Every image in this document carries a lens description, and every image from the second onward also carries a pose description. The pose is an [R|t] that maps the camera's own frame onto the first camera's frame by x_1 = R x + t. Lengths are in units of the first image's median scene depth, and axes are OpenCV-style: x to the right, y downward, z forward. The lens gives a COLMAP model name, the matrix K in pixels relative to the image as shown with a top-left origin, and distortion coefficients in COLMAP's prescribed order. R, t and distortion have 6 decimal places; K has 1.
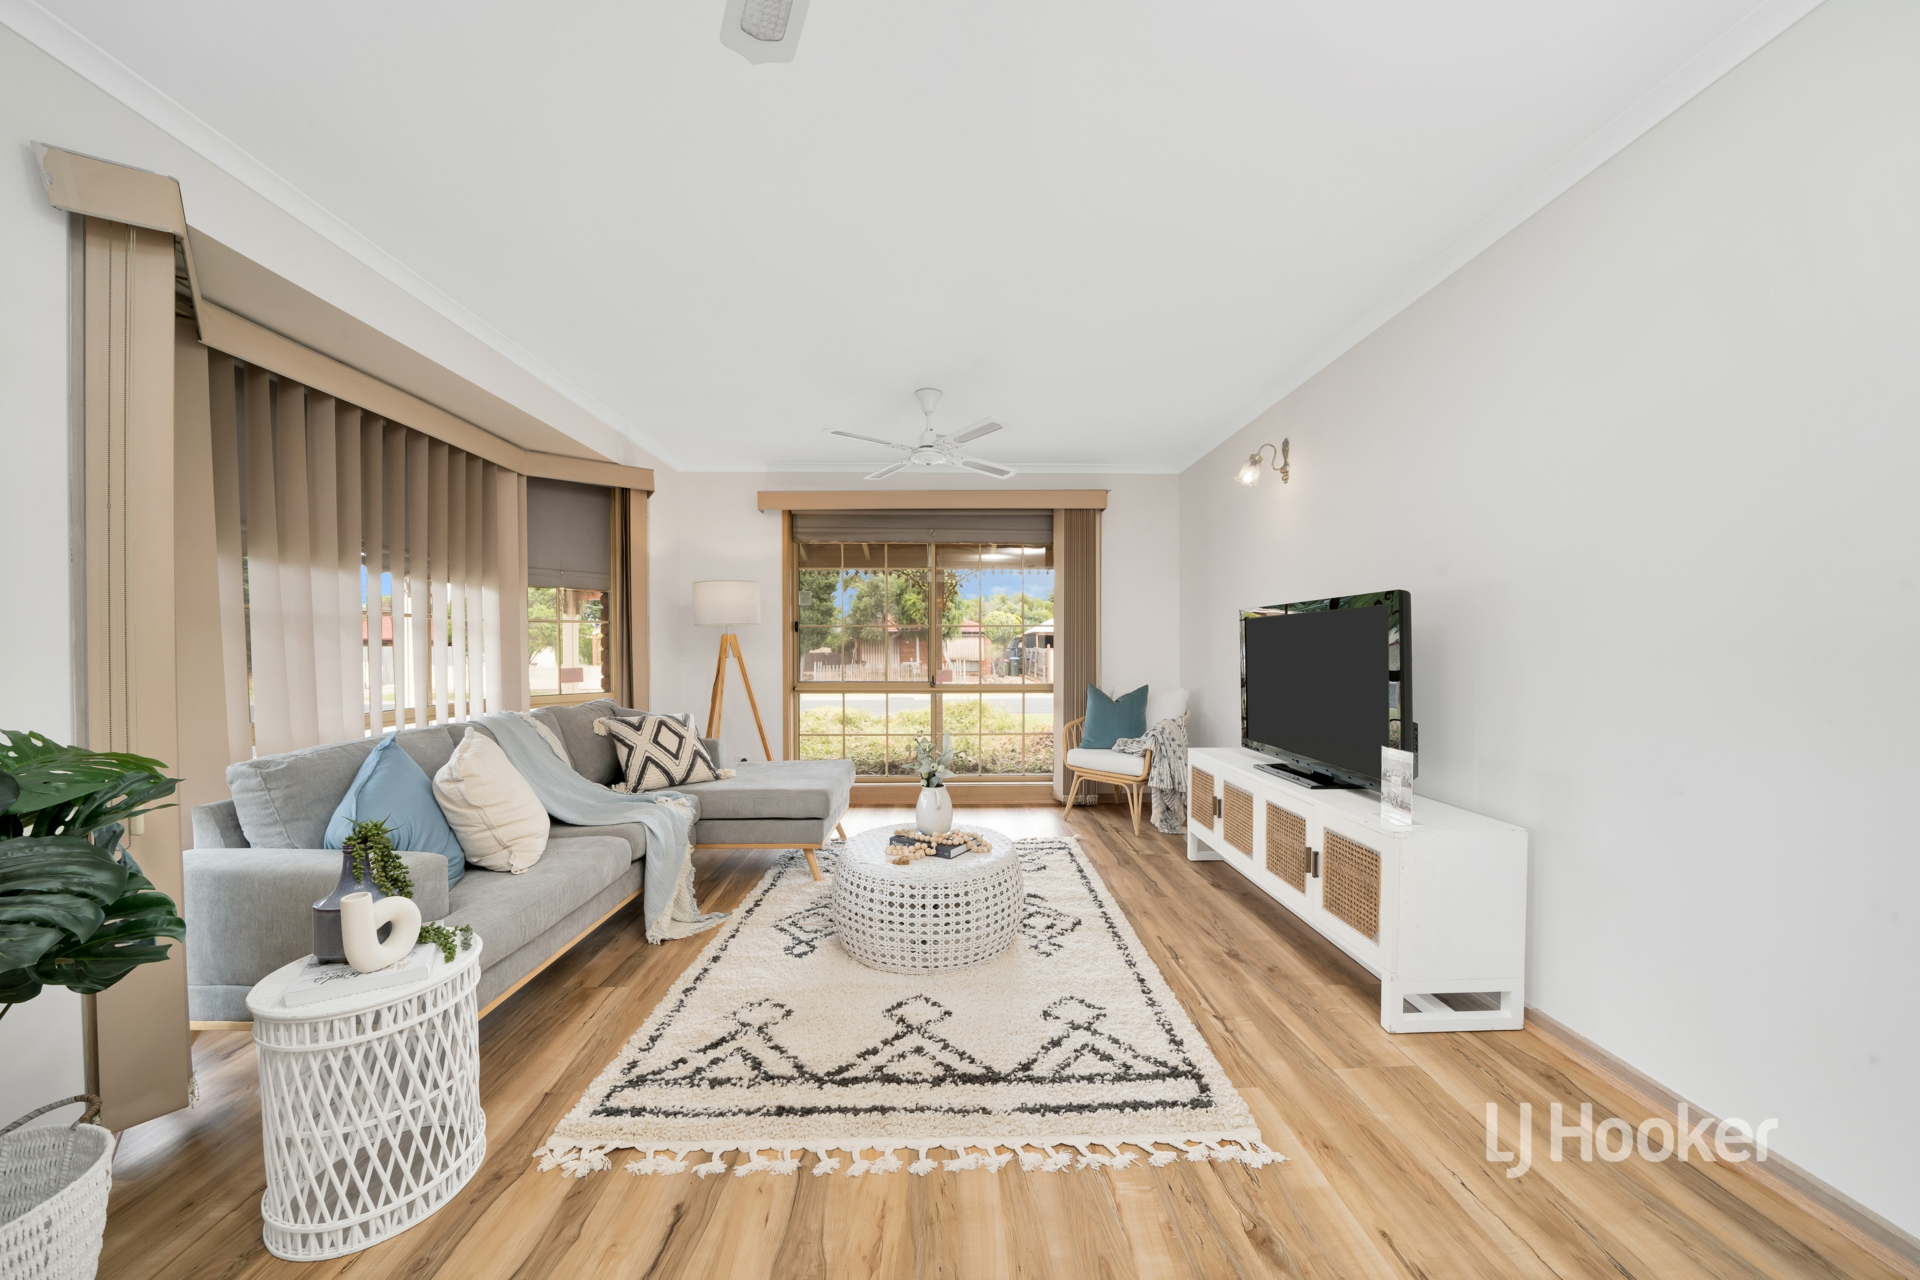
lens RADIAL K [[742.7, 0, 960.7], [0, 742.7, 649.7], [0, 0, 1]] dist [-0.000151, -0.000041]
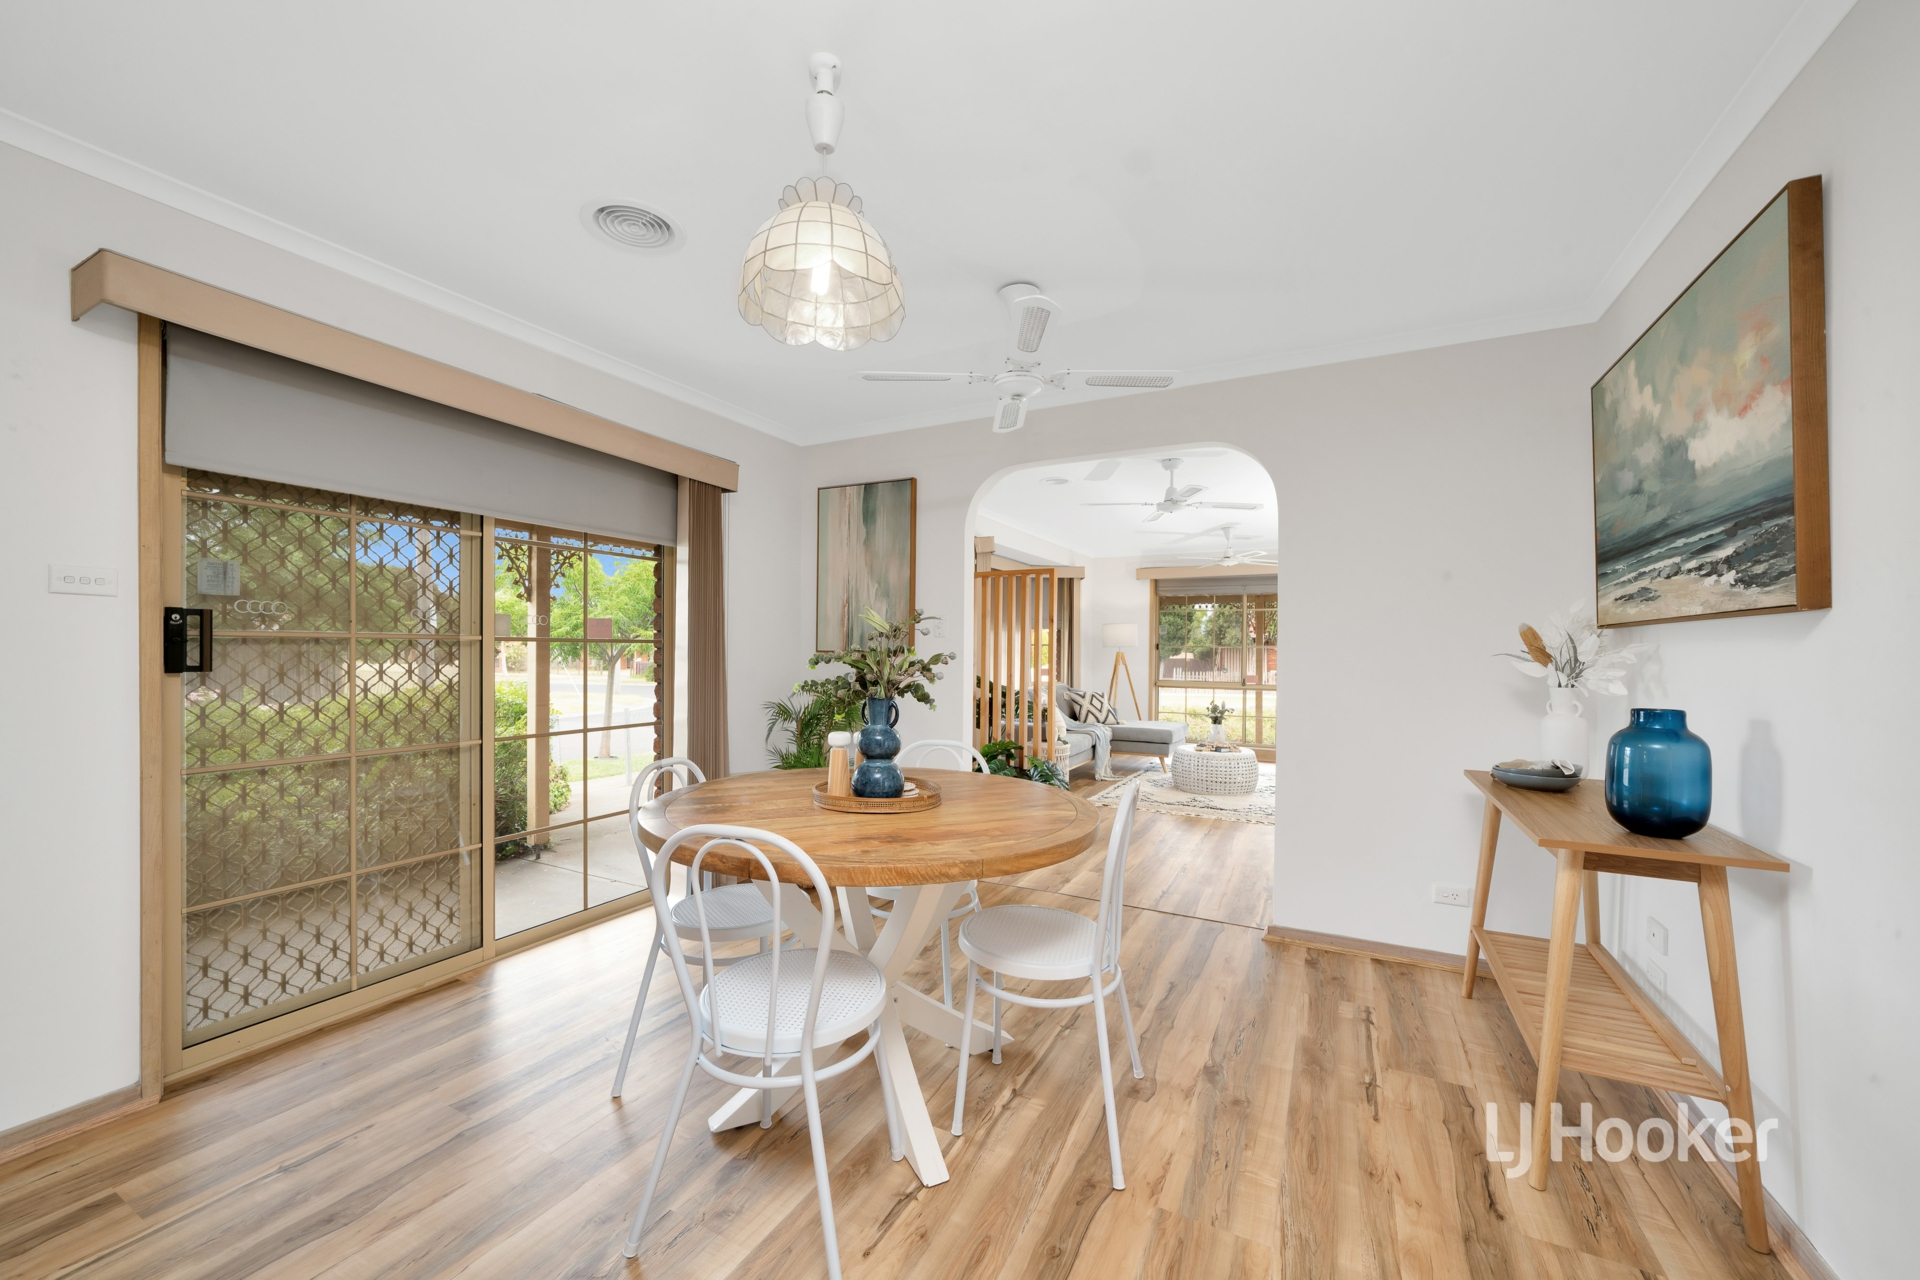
lens RADIAL K [[742.7, 0, 958.2], [0, 742.7, 647.1], [0, 0, 1]] dist [-0.000151, -0.000041]
pose [[0.887469, 0.012782, -0.460690, 0.189108], [-0.017157, 0.999839, -0.005310, -0.017704], [0.460548, 0.012617, 0.887545, -0.870343]]
